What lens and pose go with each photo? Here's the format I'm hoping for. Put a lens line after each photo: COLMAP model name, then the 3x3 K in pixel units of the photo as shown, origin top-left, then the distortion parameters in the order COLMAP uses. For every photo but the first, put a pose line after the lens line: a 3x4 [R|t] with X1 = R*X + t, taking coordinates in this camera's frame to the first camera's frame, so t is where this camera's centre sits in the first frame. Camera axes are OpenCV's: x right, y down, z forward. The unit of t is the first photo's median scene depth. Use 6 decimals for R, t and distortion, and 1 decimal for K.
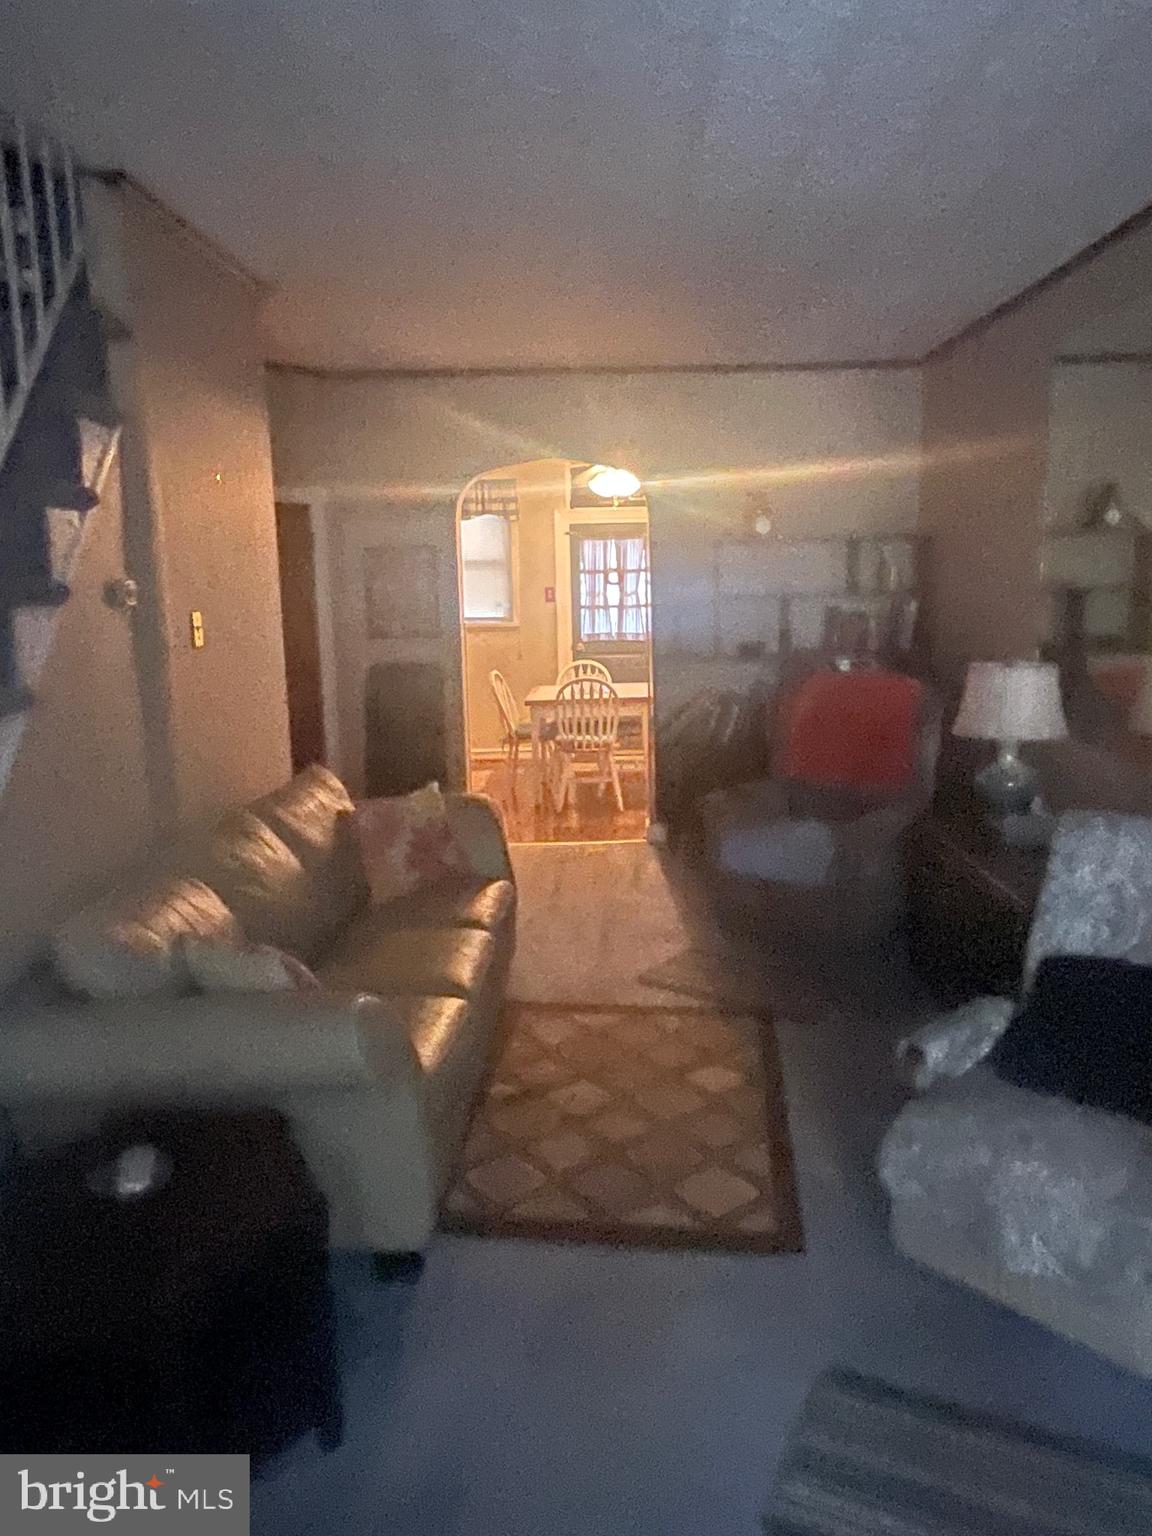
lens RADIAL K [[1073.4, 0, 576.0], [0, 1073.4, 768.0], [0, 0, 1]] dist [0.021385, -0.043098]
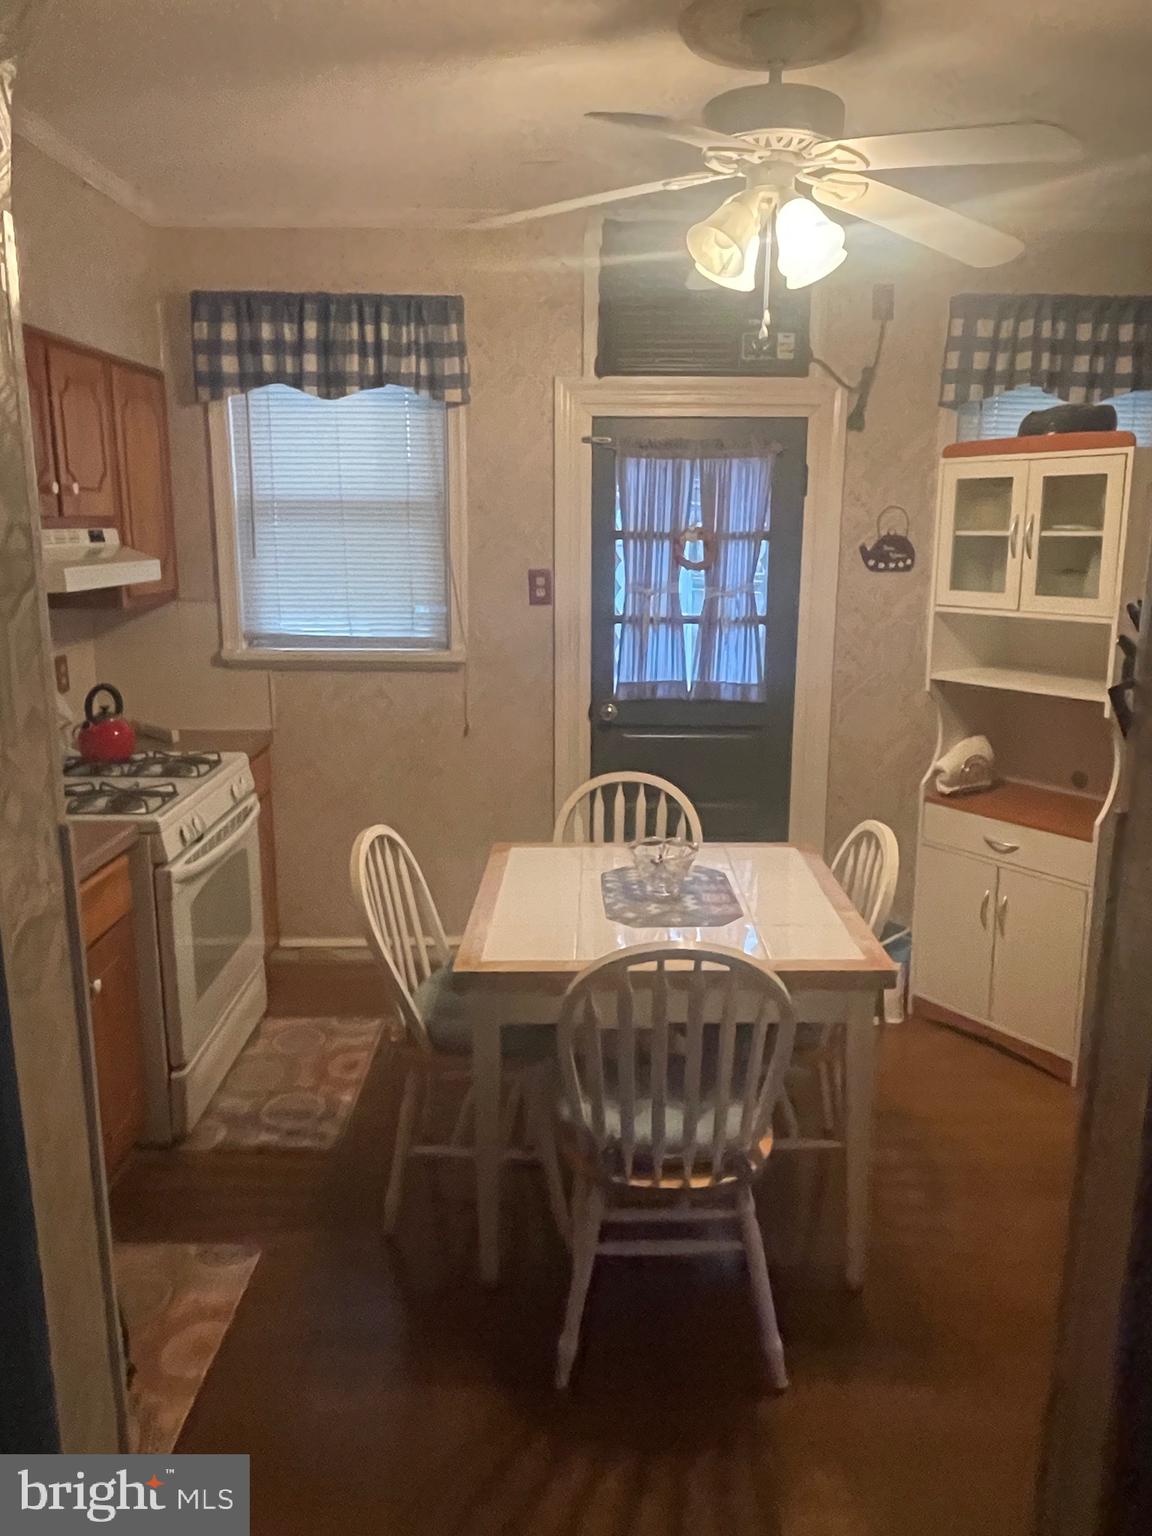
lens RADIAL K [[1073.4, 0, 576.0], [0, 1073.4, 768.0], [0, 0, 1]] dist [0.021385, -0.043098]
pose [[0.999498, 0.023492, 0.021273, -0.017909], [-0.024311, 0.998939, 0.039112, -0.108643], [-0.020332, -0.039610, 0.999008, 0.582319]]
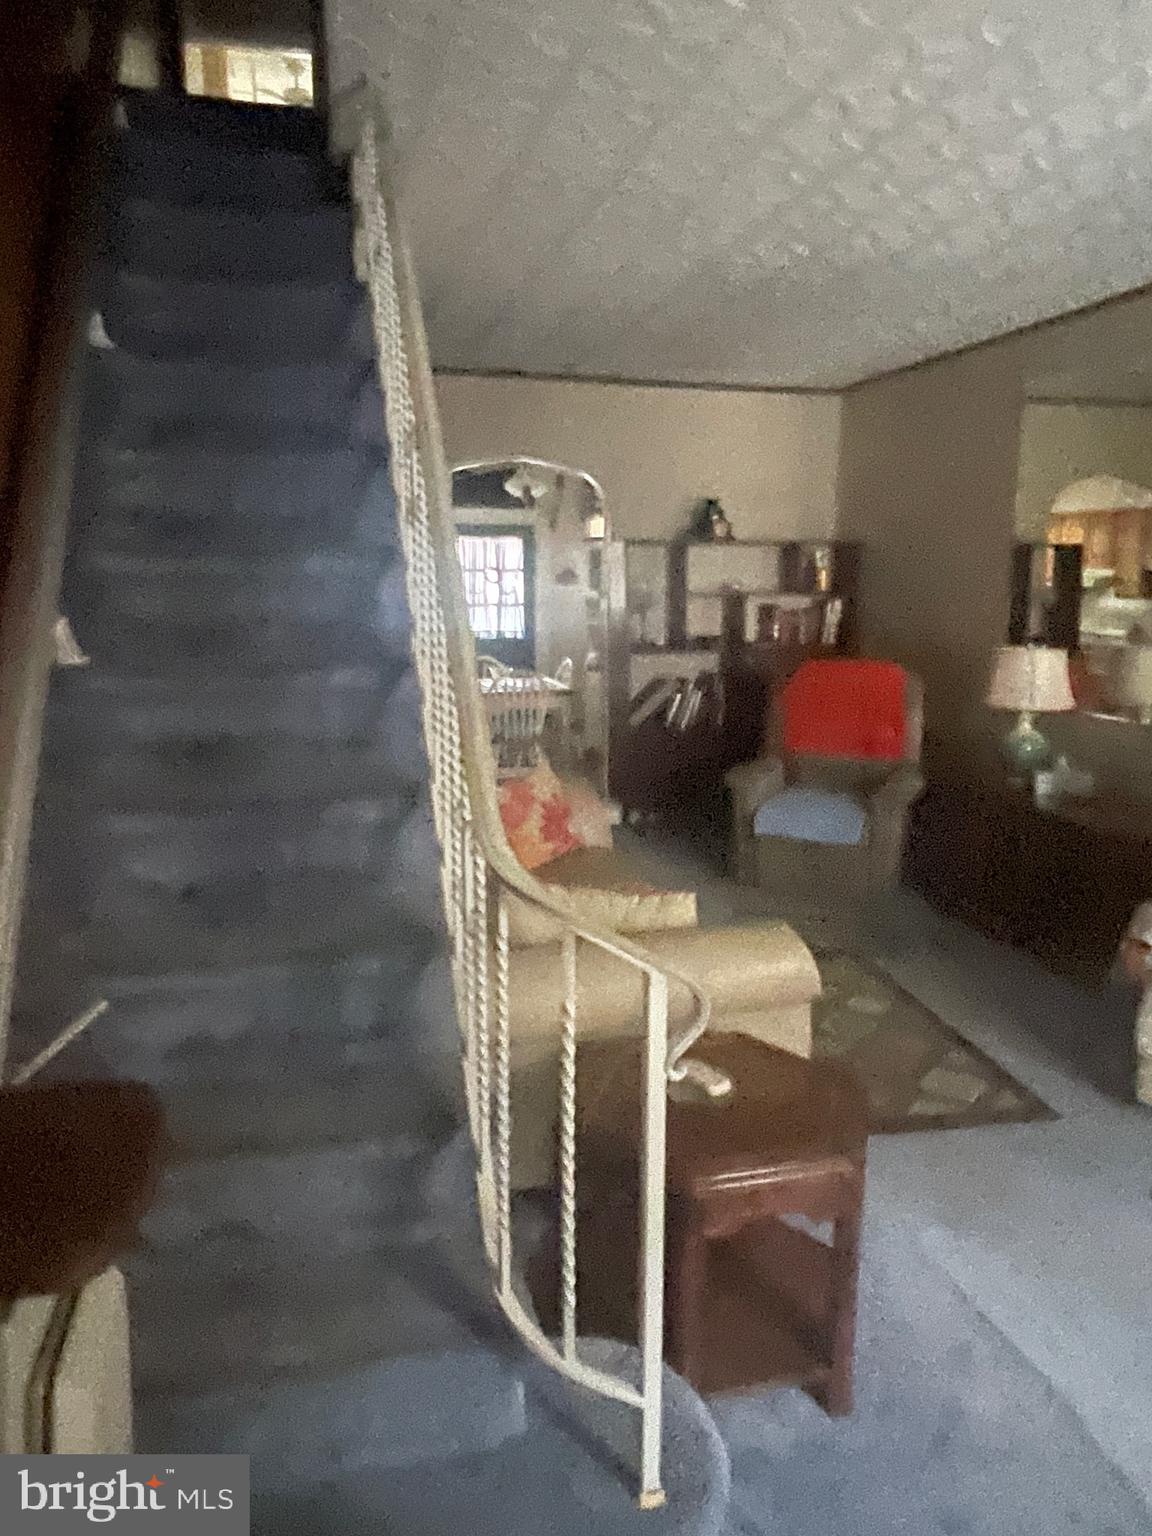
lens RADIAL K [[1073.4, 0, 576.0], [0, 1073.4, 768.0], [0, 0, 1]] dist [0.021385, -0.043098]
pose [[0.965521, -0.025814, 0.259042, -0.158822], [0.027579, 0.999615, -0.003183, 0.011217], [-0.258860, 0.010218, 0.965861, -0.008733]]
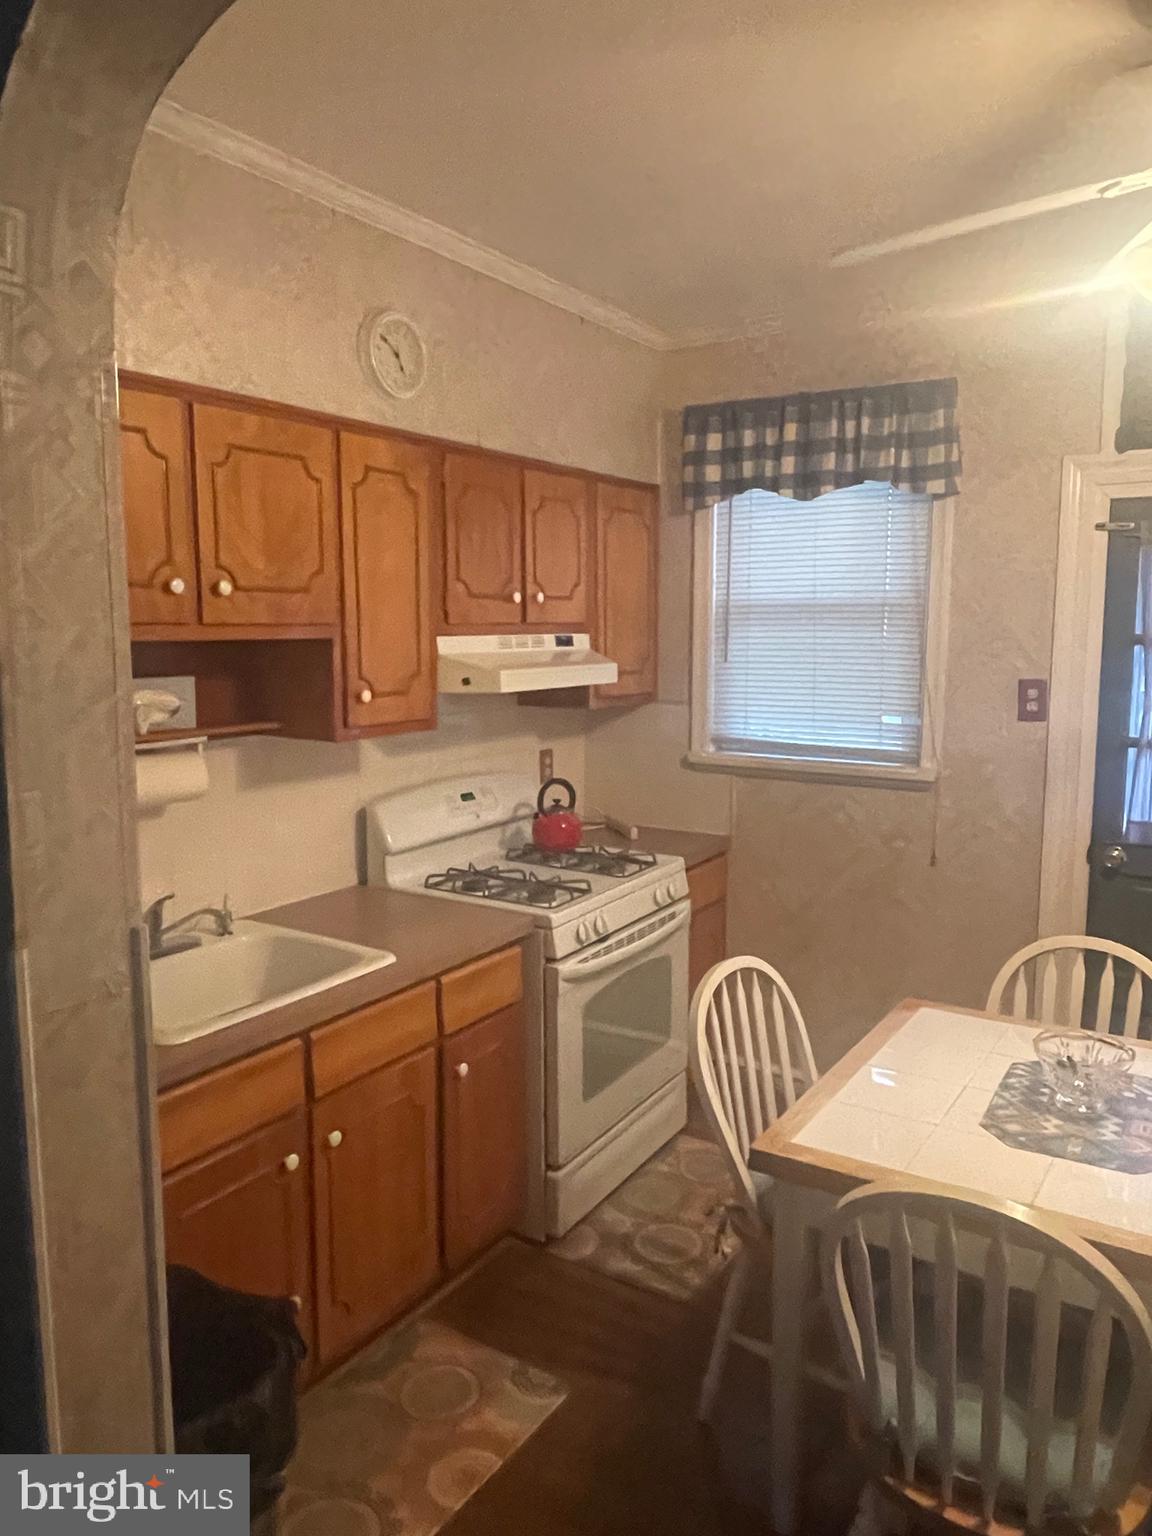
lens RADIAL K [[1073.4, 0, 576.0], [0, 1073.4, 768.0], [0, 0, 1]] dist [0.021385, -0.043098]
pose [[0.850421, 0.092243, -0.517954, 0.033692], [-0.115115, 0.993278, -0.012111, -0.118698], [0.513355, 0.069924, 0.855323, 0.625466]]
